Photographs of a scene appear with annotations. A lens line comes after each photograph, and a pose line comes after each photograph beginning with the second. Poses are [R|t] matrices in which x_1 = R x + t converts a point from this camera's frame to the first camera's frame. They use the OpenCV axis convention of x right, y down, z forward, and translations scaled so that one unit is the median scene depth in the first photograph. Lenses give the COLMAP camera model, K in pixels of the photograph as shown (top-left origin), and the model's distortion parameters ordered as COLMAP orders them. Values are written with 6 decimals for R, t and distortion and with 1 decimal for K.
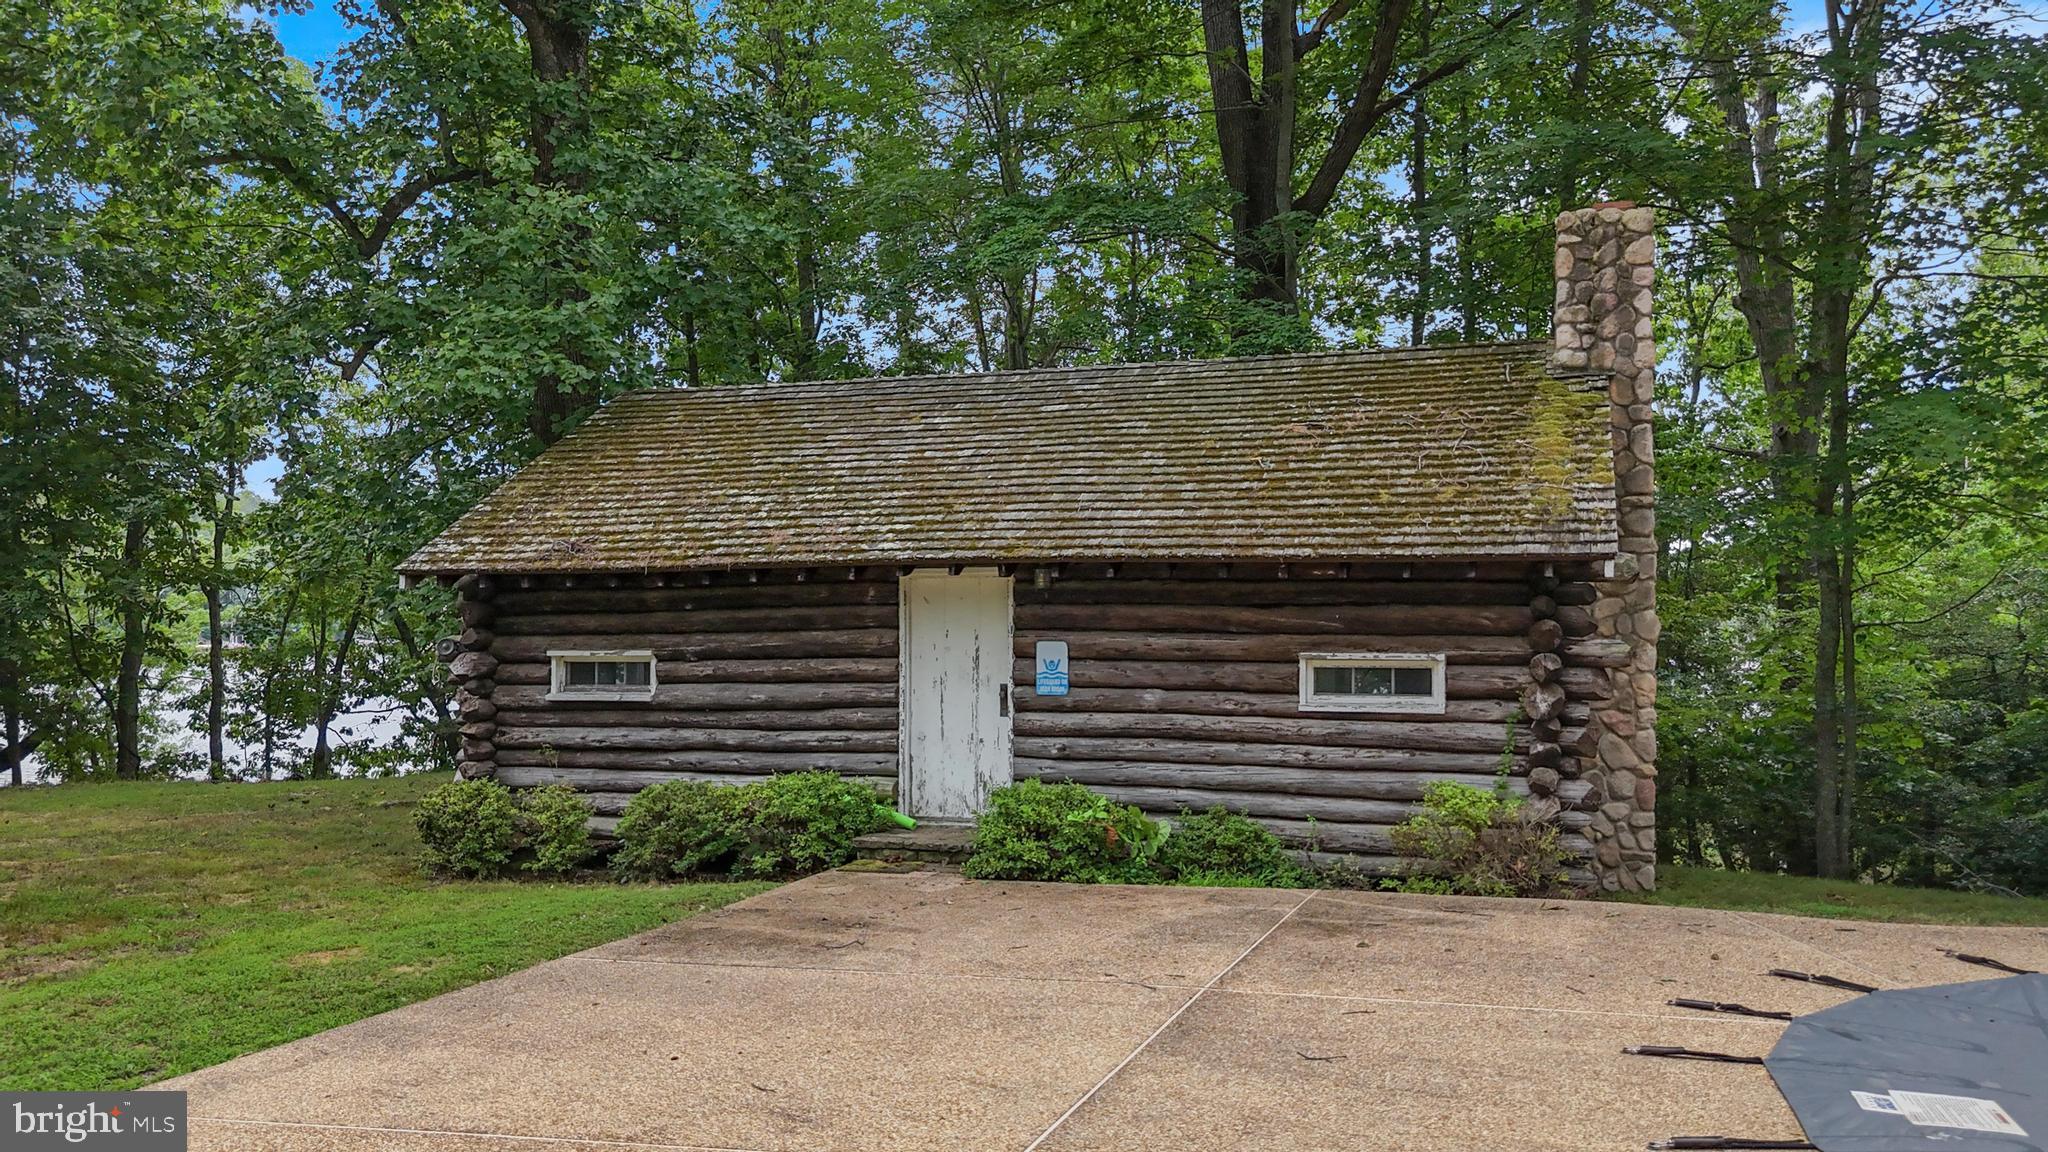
lens RADIAL K [[1520.6, 0, 978.6], [0, 1520.6, 595.1], [0, 0, 1]] dist [0.075882, -0.071552]
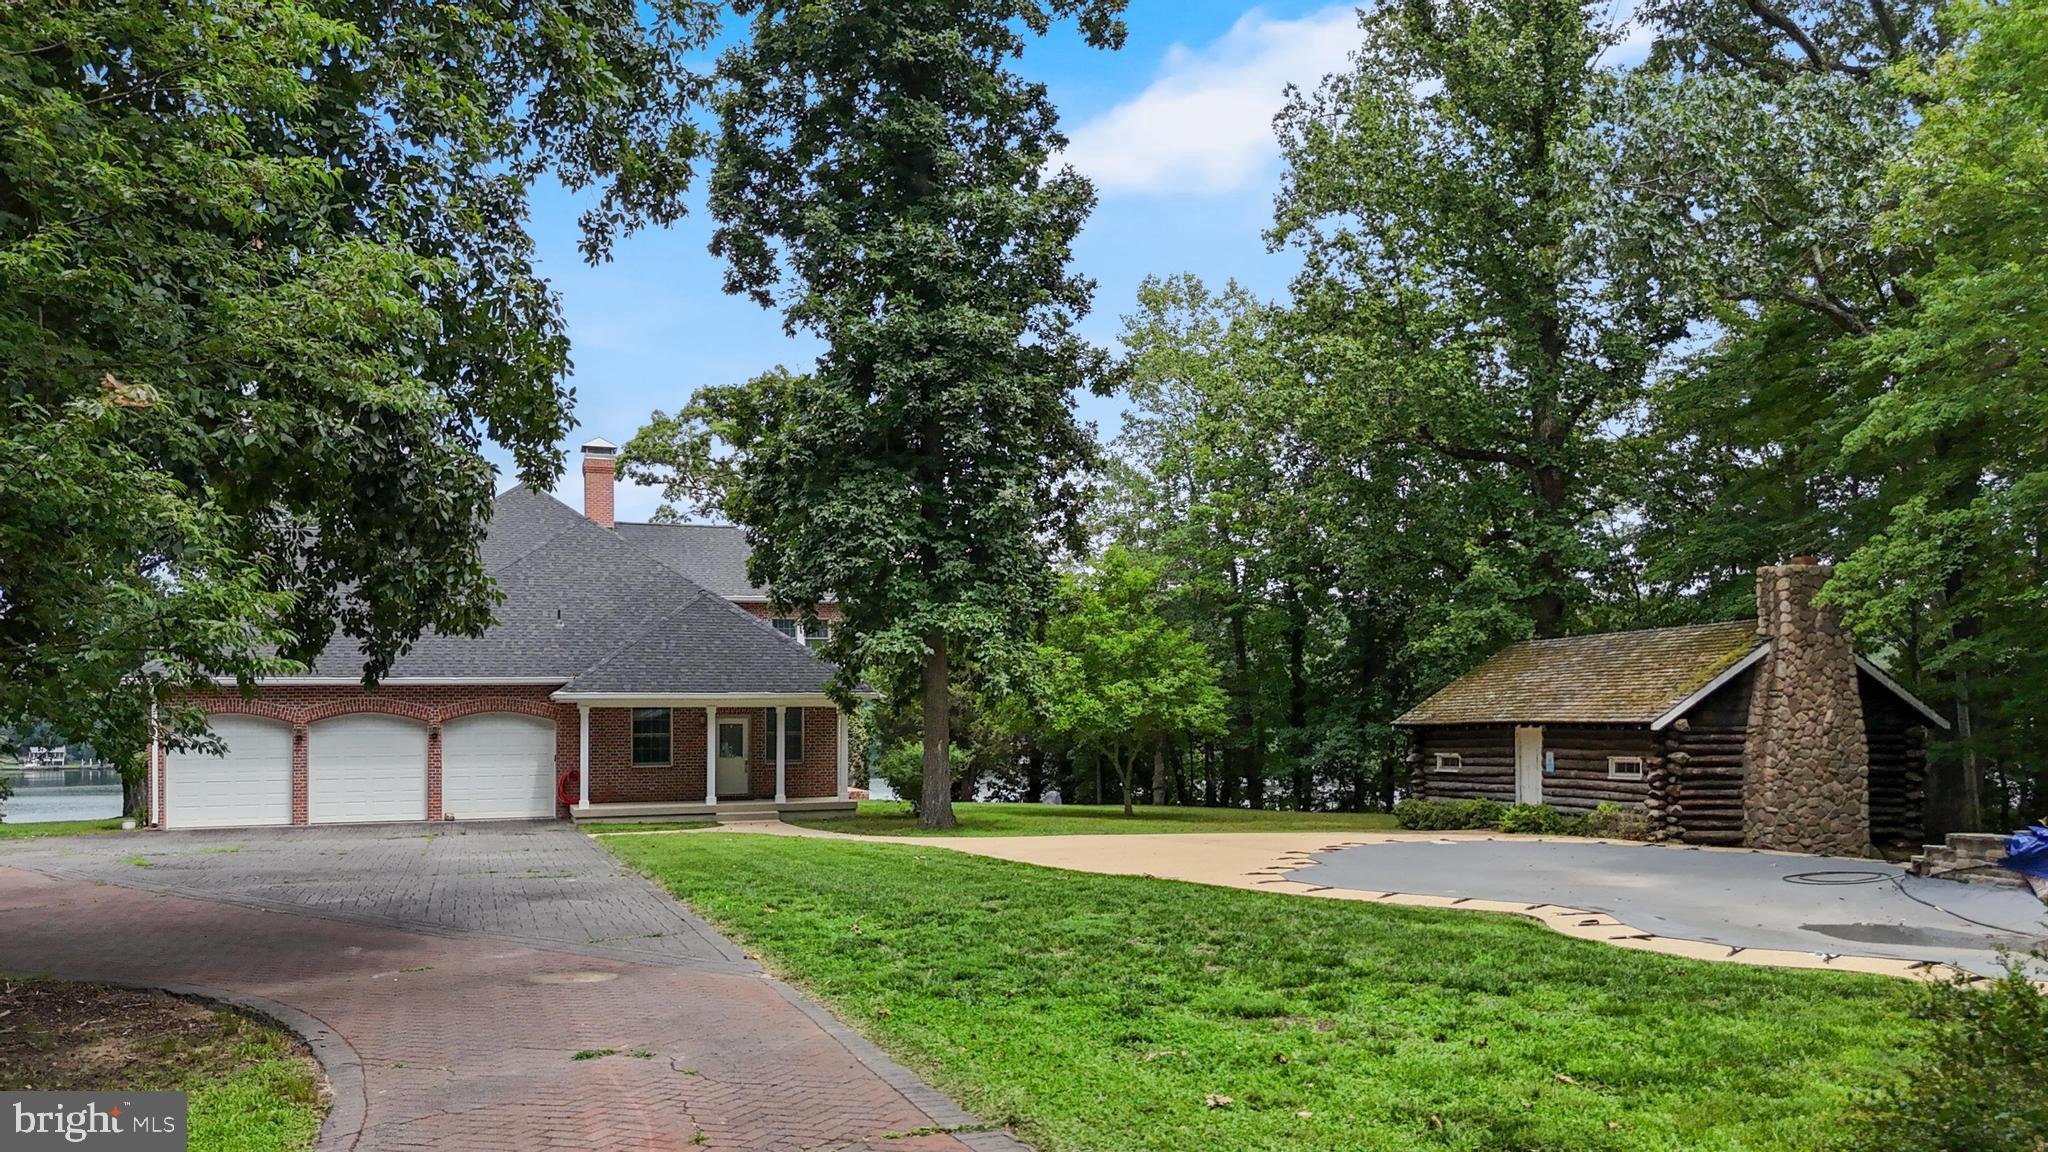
lens RADIAL K [[1625.8, 0, 1060.8], [0, 1625.8, 695.0], [0, 0, 1]] dist [0.042362, -0.002800]
pose [[0.583088, -0.017436, -0.812222, 1.855359], [0.013156, 0.999841, -0.012019, -0.045093], [0.812302, -0.003677, 0.583225, -1.349757]]
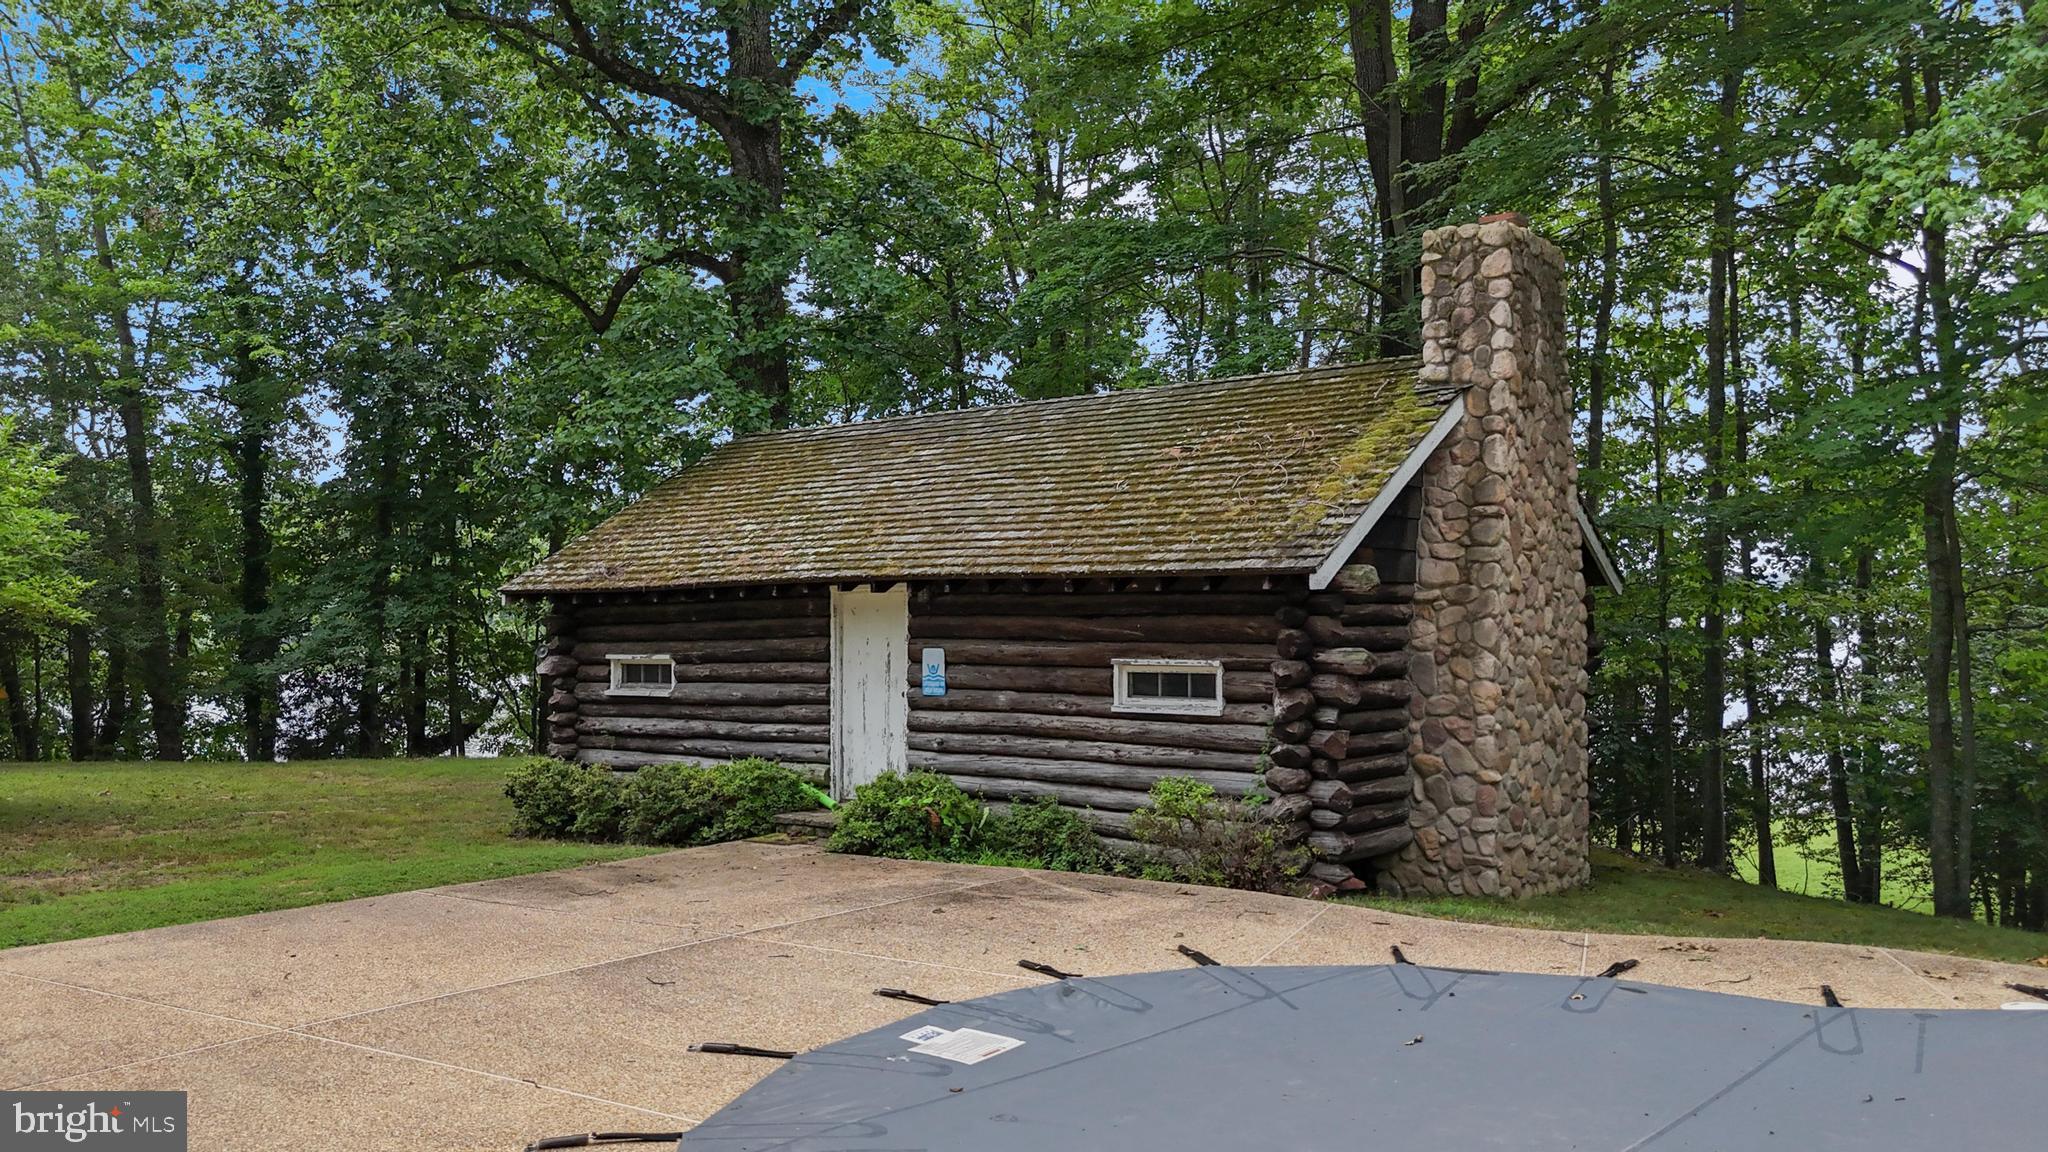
lens RADIAL K [[1503.2, 0, 1024.0], [0, 1503.2, 576.0], [0, 0, 1]] dist [0.081854, -0.071940]
pose [[0.946444, -0.013638, -0.322580, 0.473134], [0.009239, 0.999842, -0.015164, -0.005786], [0.322736, 0.011372, 0.946421, -0.045616]]
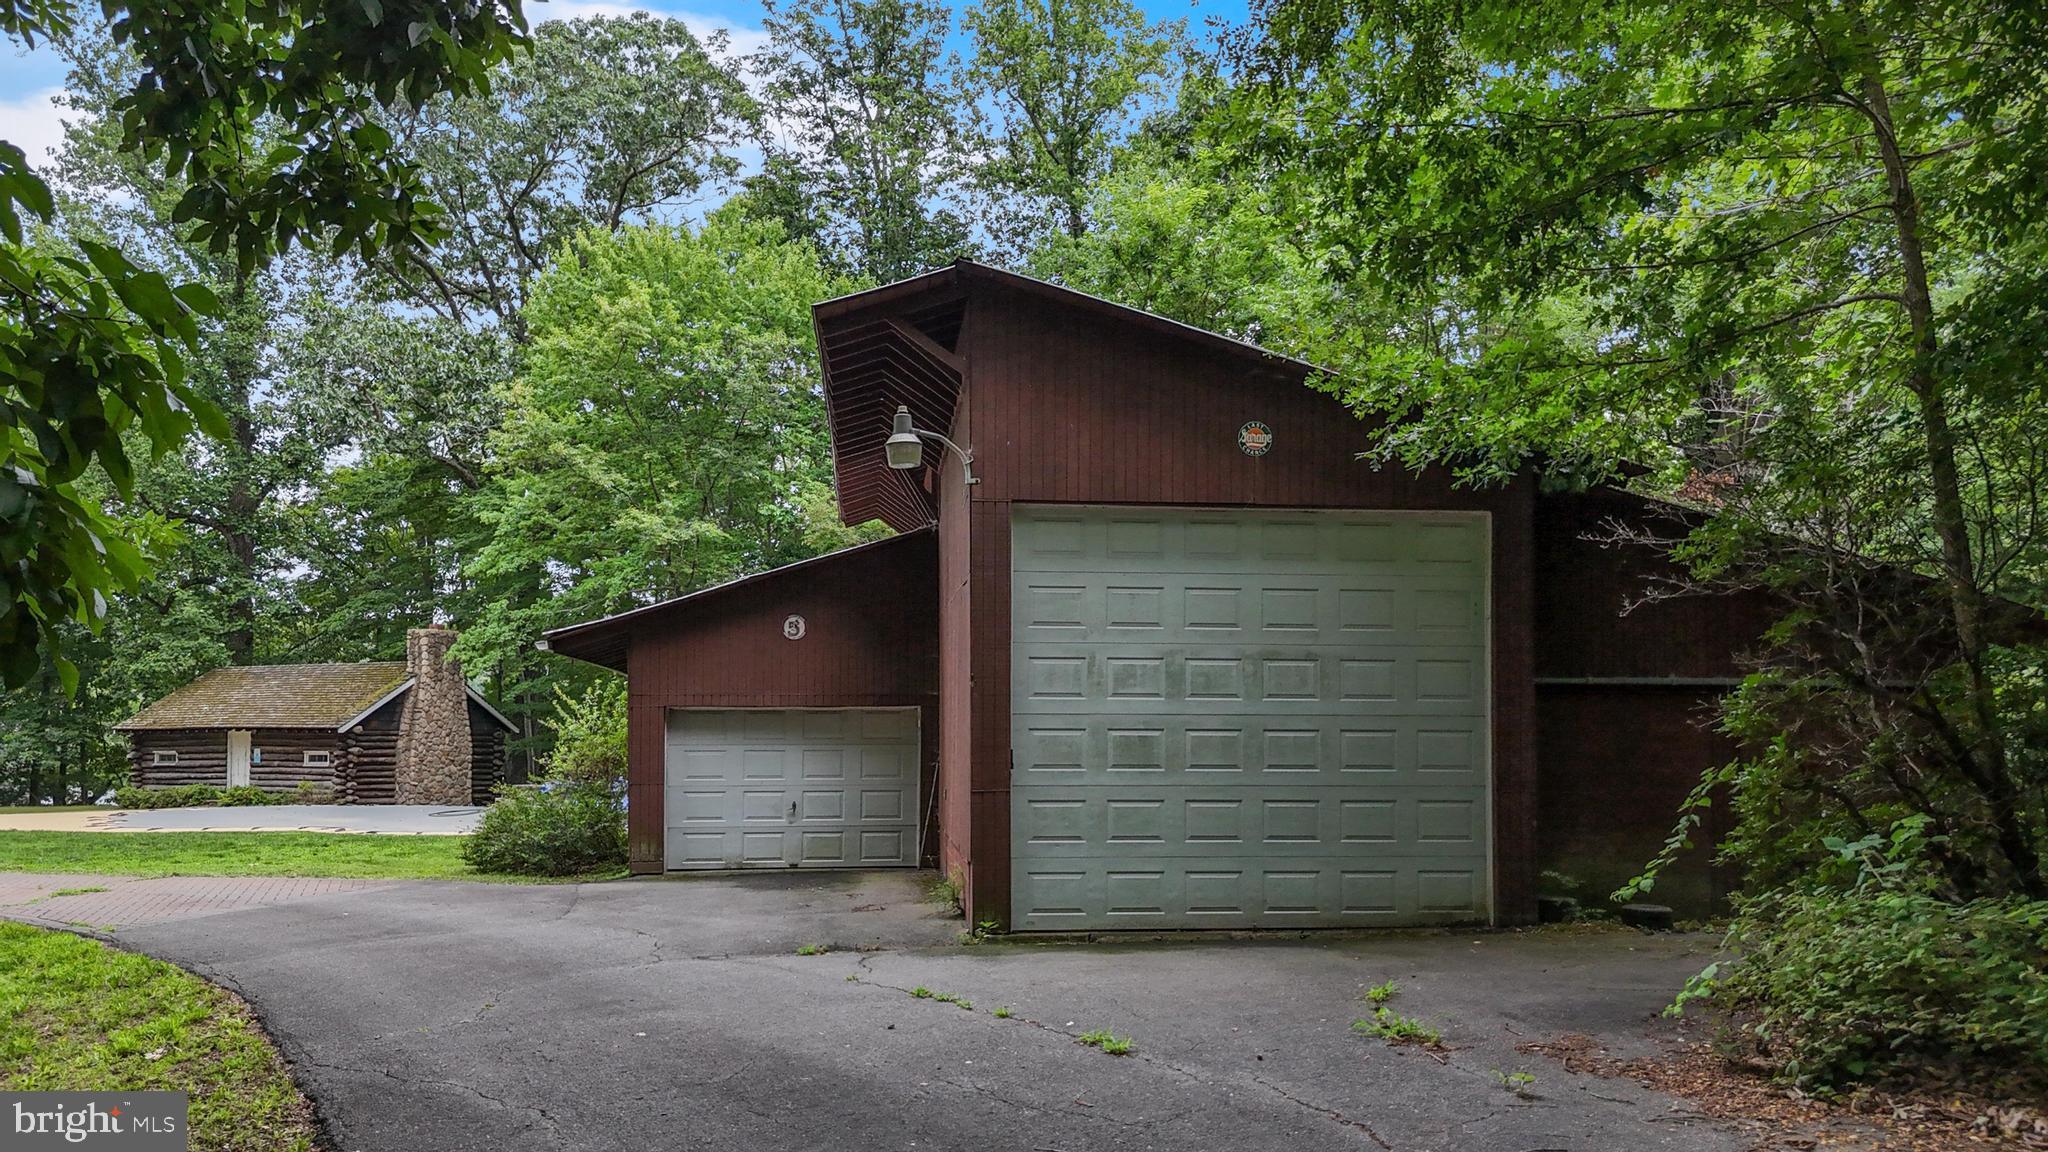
lens RADIAL K [[1625.8, 0, 1060.8], [0, 1625.8, 695.0], [0, 0, 1]] dist [0.042362, -0.002800]
pose [[0.990018, -0.001564, -0.140932, 2.557332], [-0.000522, 0.999891, -0.014762, -0.042070], [0.140939, 0.014688, 0.989909, -2.705694]]
